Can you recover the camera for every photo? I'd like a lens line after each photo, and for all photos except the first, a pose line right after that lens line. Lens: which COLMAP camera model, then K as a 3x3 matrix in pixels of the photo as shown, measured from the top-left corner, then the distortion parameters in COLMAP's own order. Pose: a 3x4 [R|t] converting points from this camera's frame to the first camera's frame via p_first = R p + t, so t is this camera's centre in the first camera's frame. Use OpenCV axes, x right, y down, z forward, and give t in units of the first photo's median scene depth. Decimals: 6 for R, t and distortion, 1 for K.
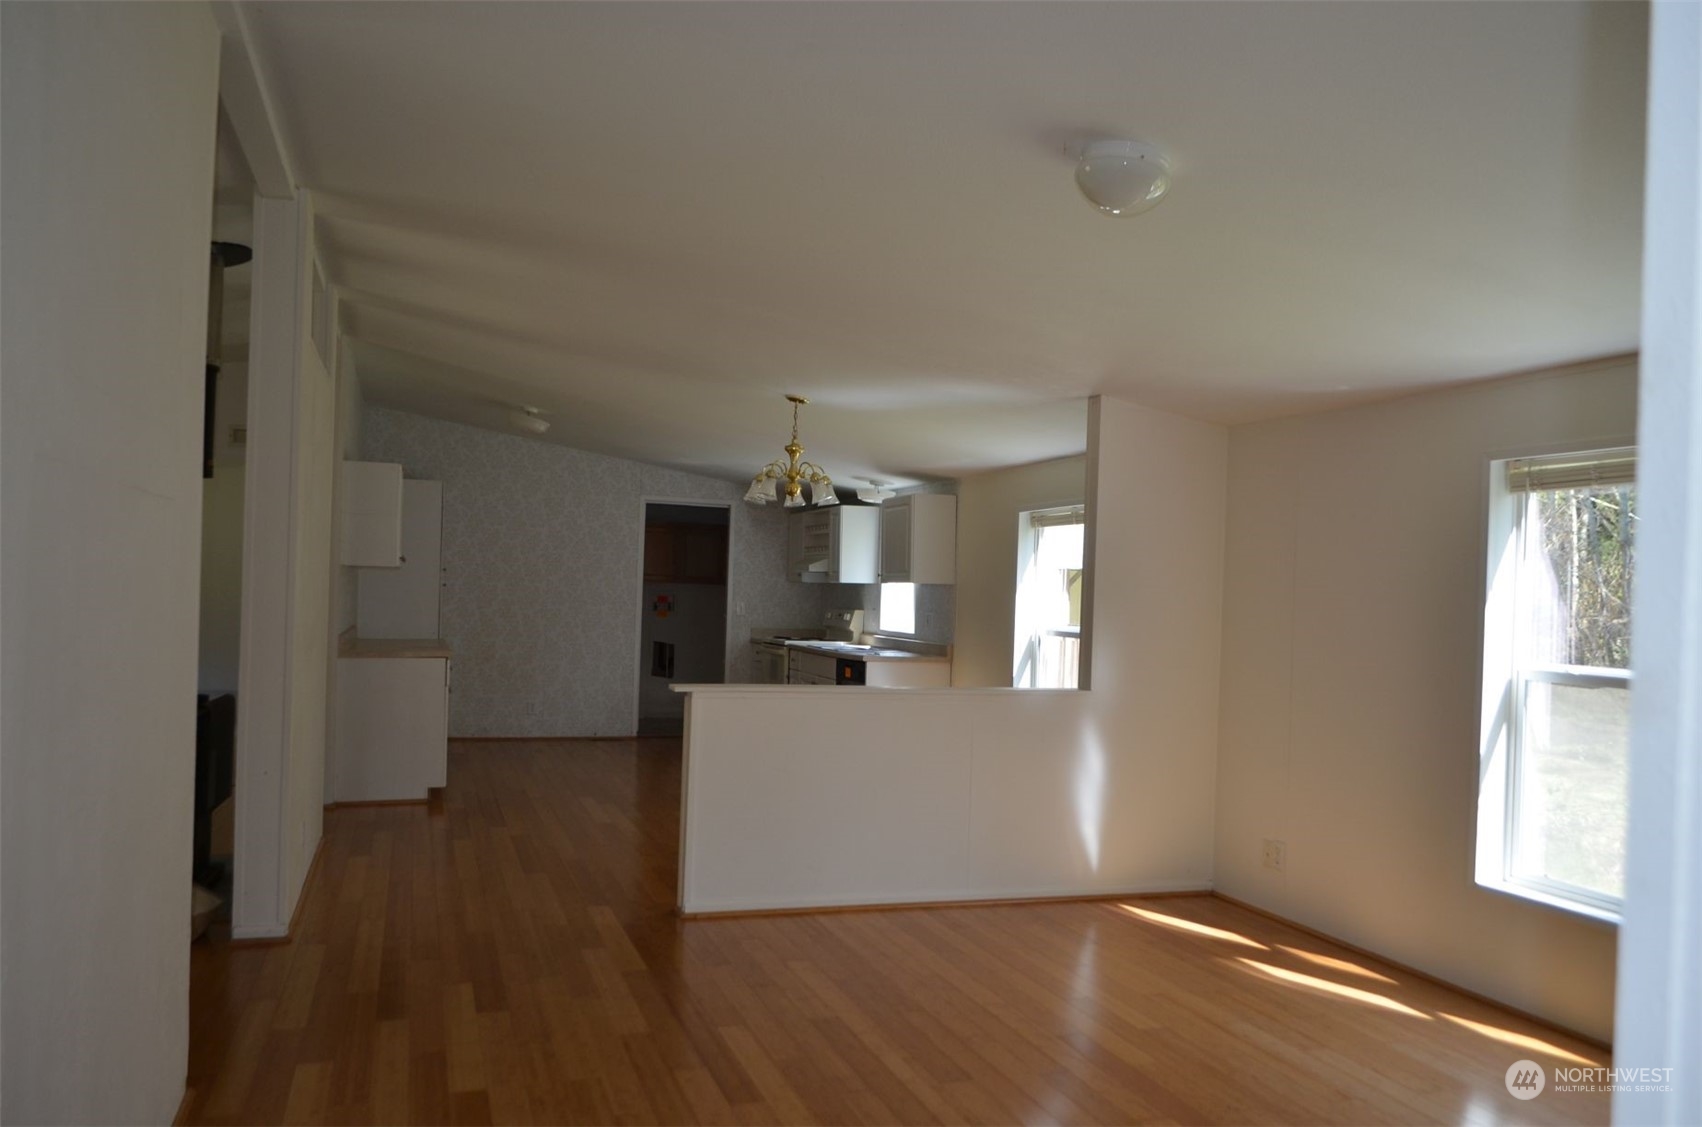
lens RADIAL K [[1285.6, 0, 852.7], [0, 1285.6, 588.8], [0, 0, 1]] dist [-0.004033, -0.000441]
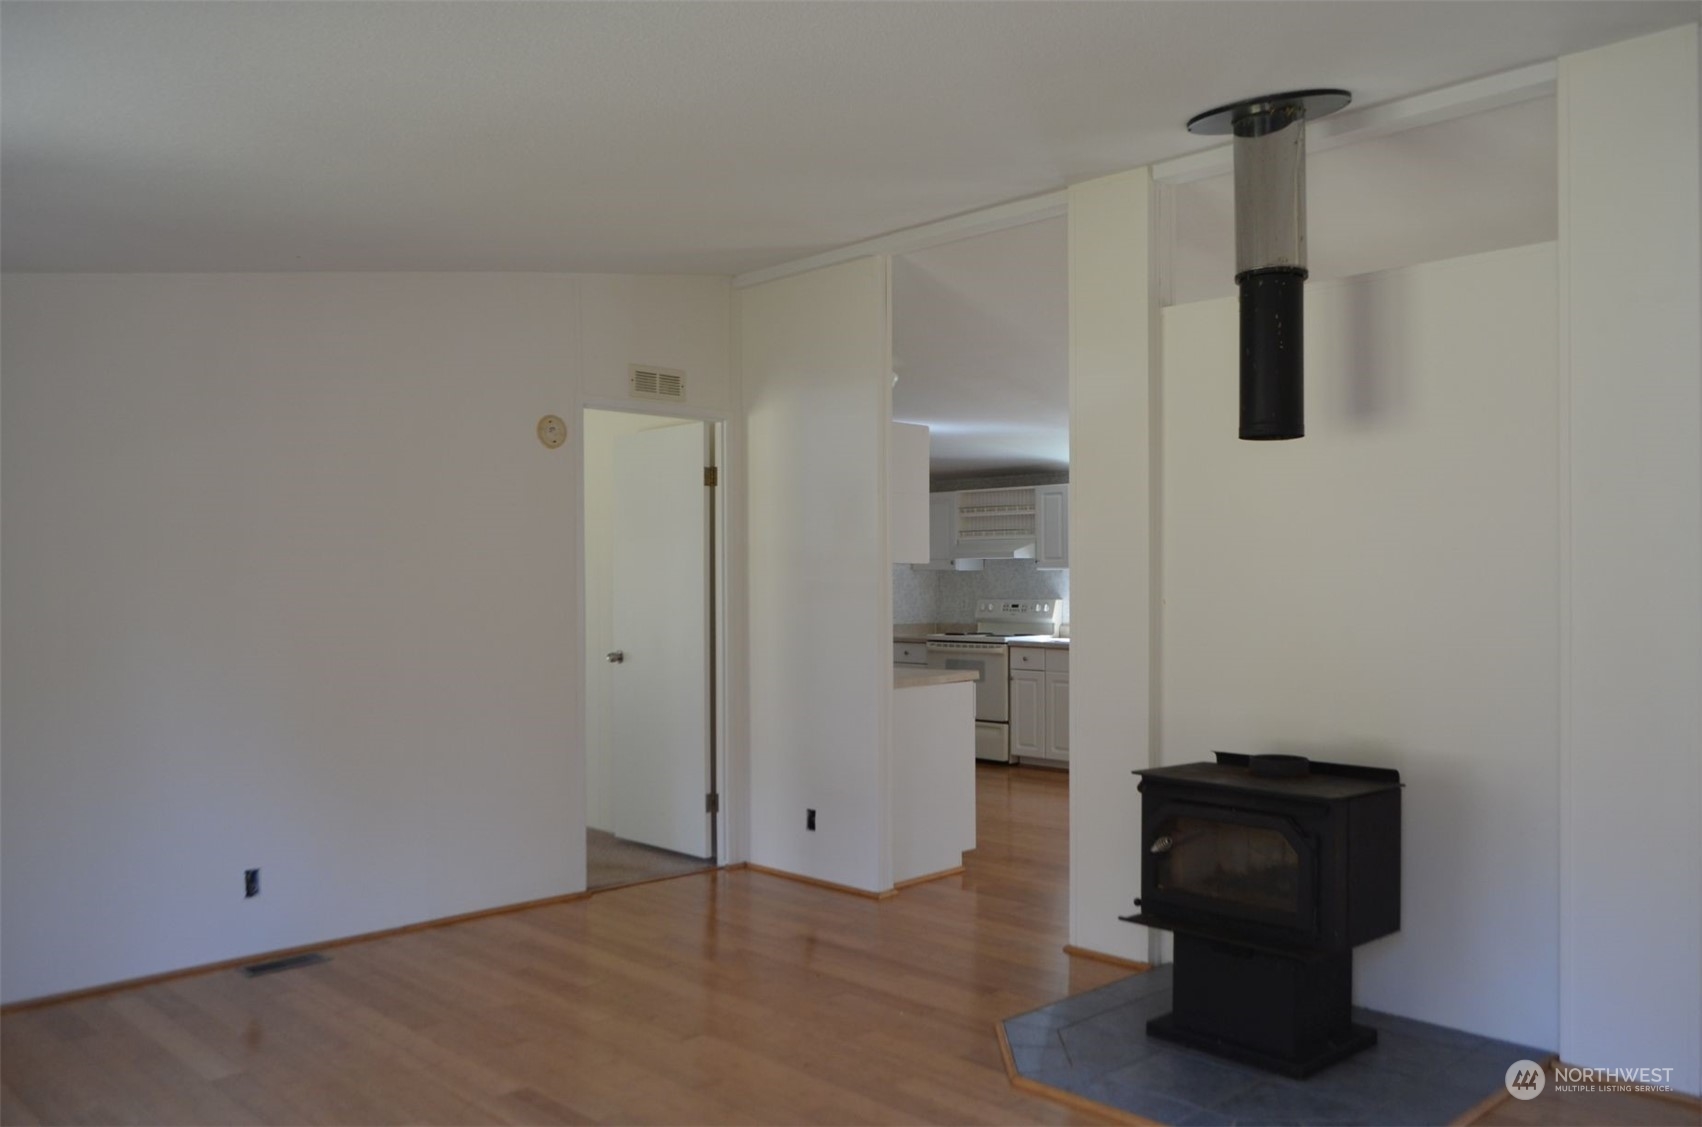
lens RADIAL K [[1307.3, 0, 857.3], [0, 1307.3, 588.4], [0, 0, 1]] dist [-0.011306, -0.000717]
pose [[0.899189, -0.035799, 0.436093, -0.504232], [0.028689, 0.999326, 0.022881, -0.015831], [-0.436618, -0.008063, 0.899611, 0.225729]]
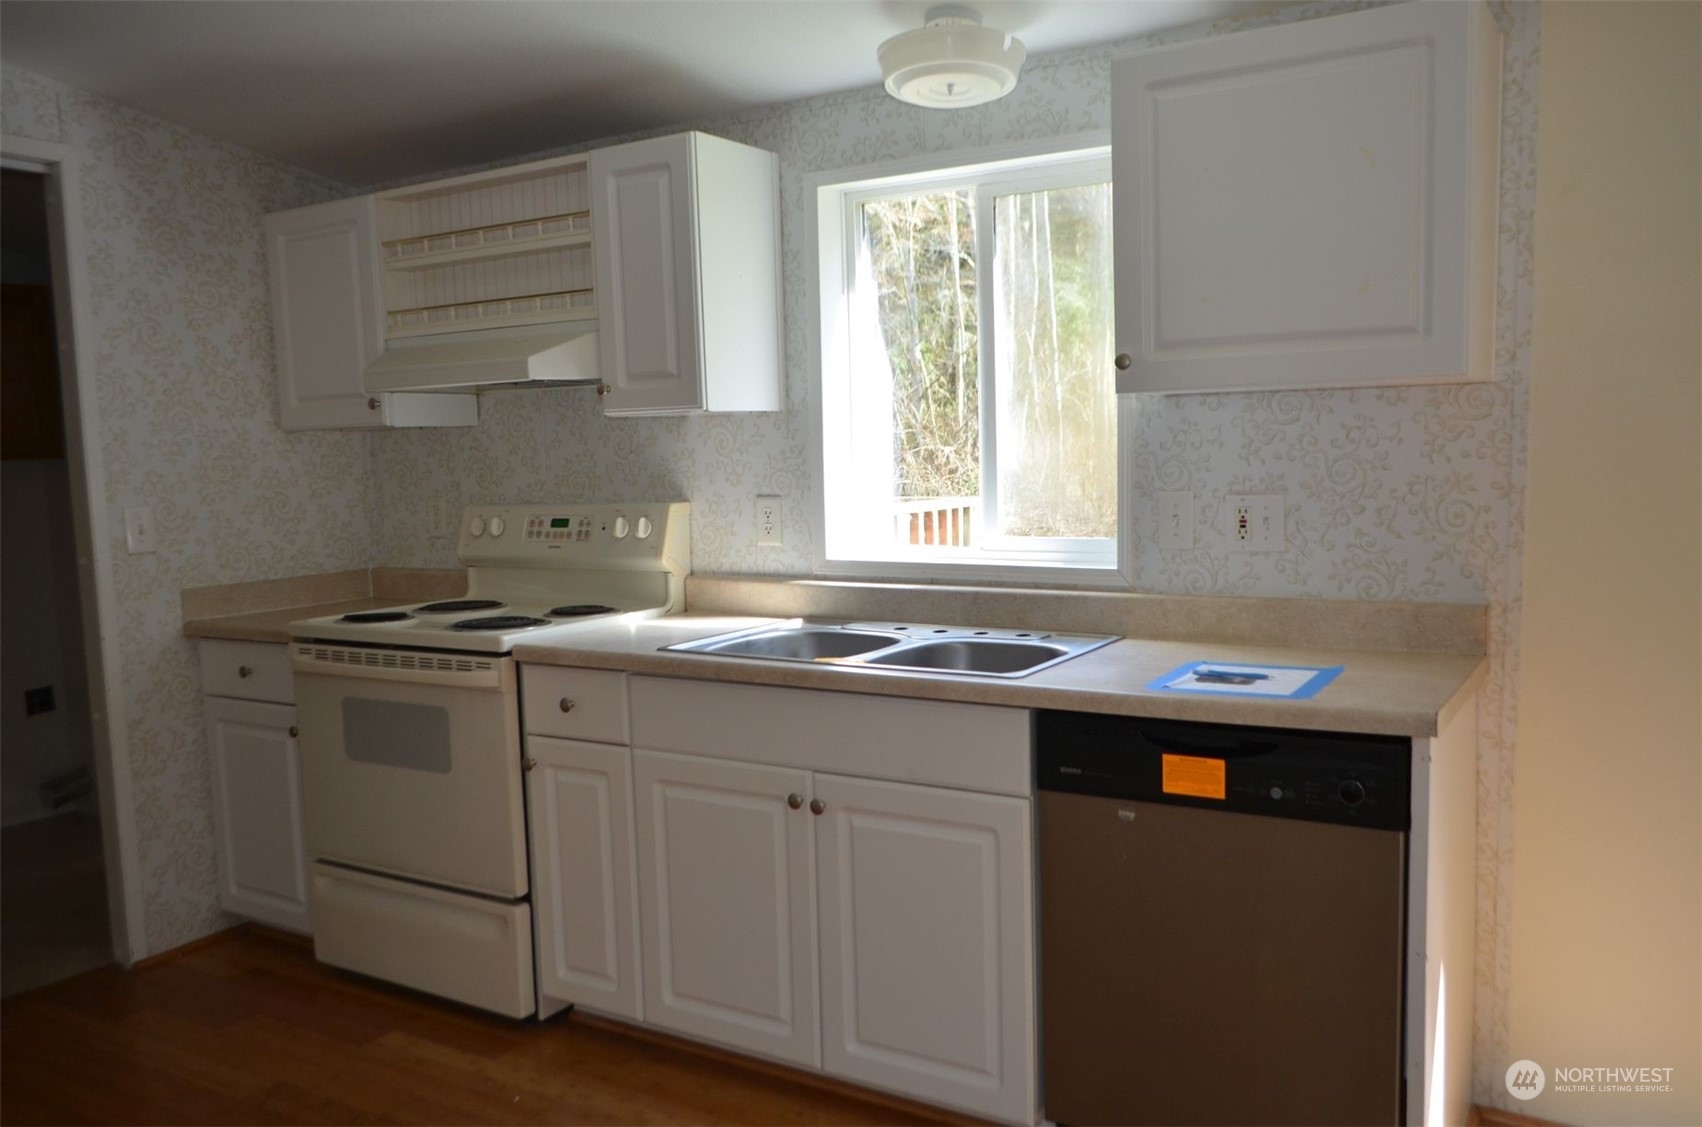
lens RADIAL K [[1307.3, 0, 857.3], [0, 1307.3, 588.4], [0, 0, 1]] dist [-0.011306, -0.000717]
pose [[0.763776, -0.120726, 0.634091, -0.159900], [0.048865, 0.990349, 0.129696, -0.001853], [-0.643629, -0.068073, 0.762304, 0.701510]]
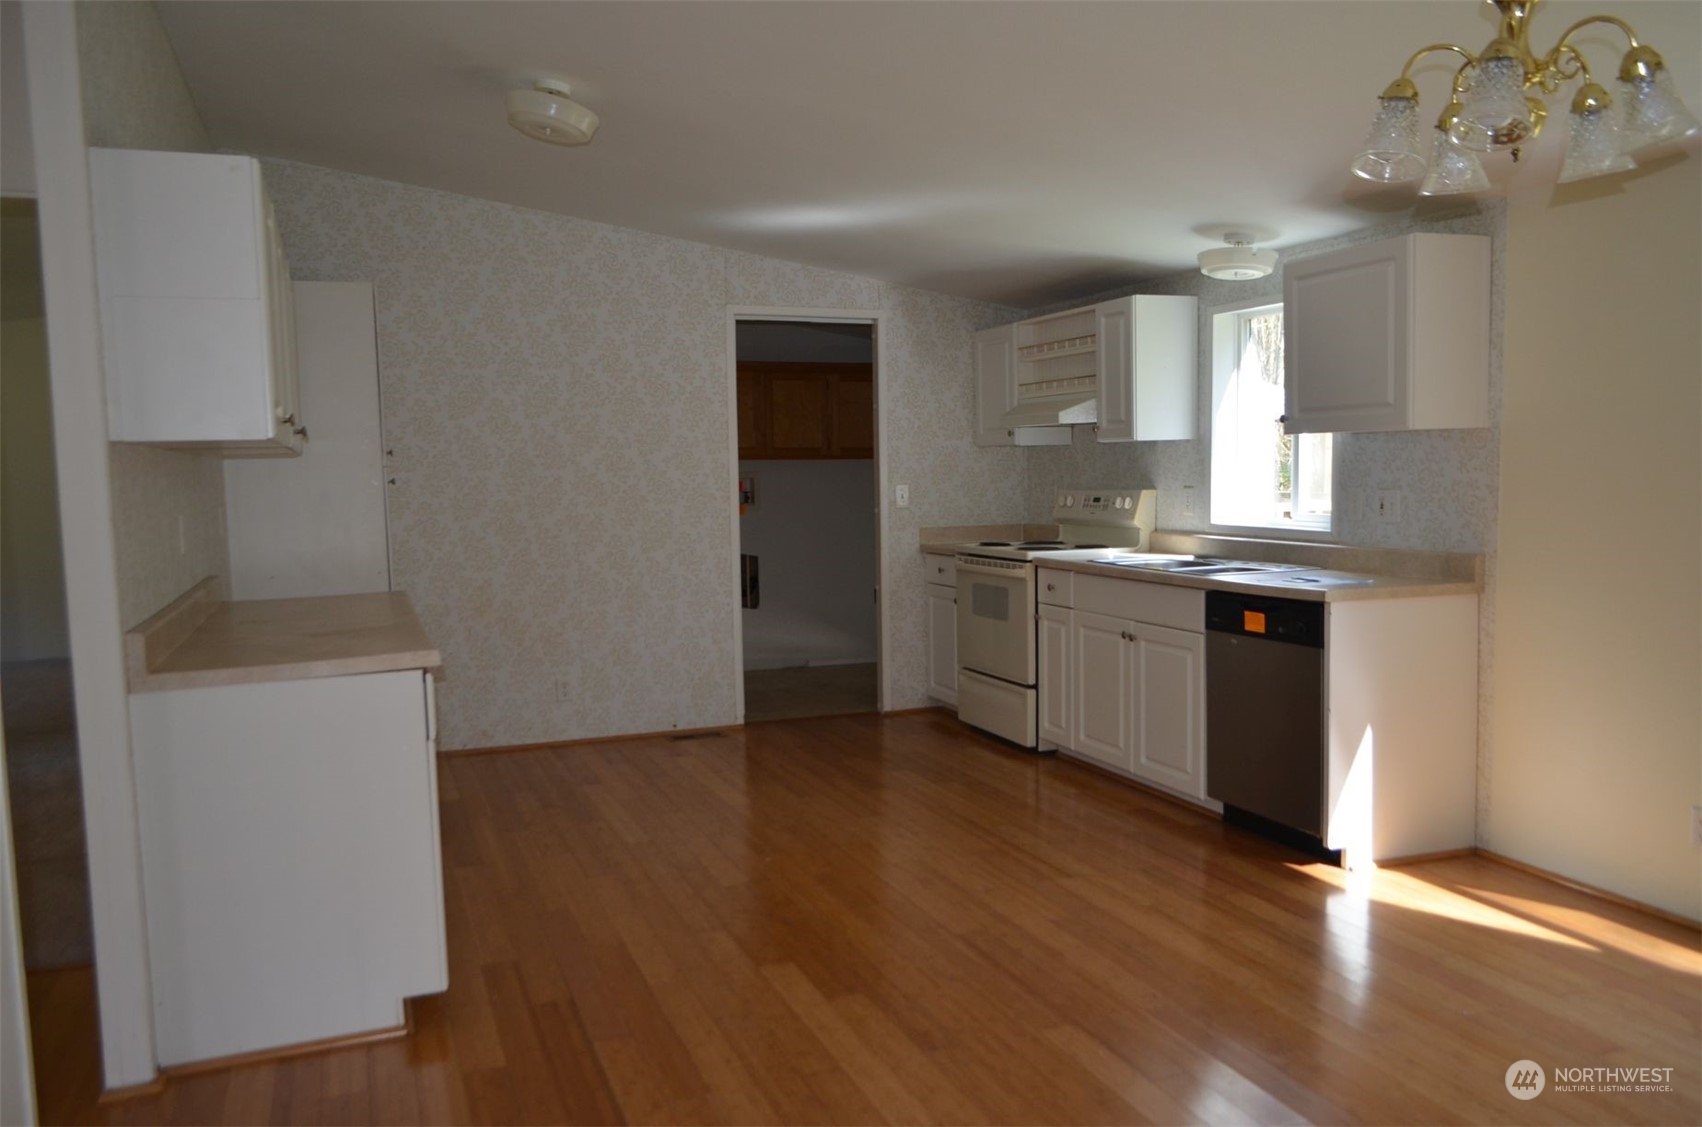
lens RADIAL K [[1307.3, 0, 857.3], [0, 1307.3, 588.4], [0, 0, 1]] dist [-0.011306, -0.000717]
pose [[0.997894, -0.052766, 0.037718, -0.139159], [0.048878, 0.994040, 0.097447, -0.002108], [-0.042635, -0.095398, 0.994526, 0.422512]]
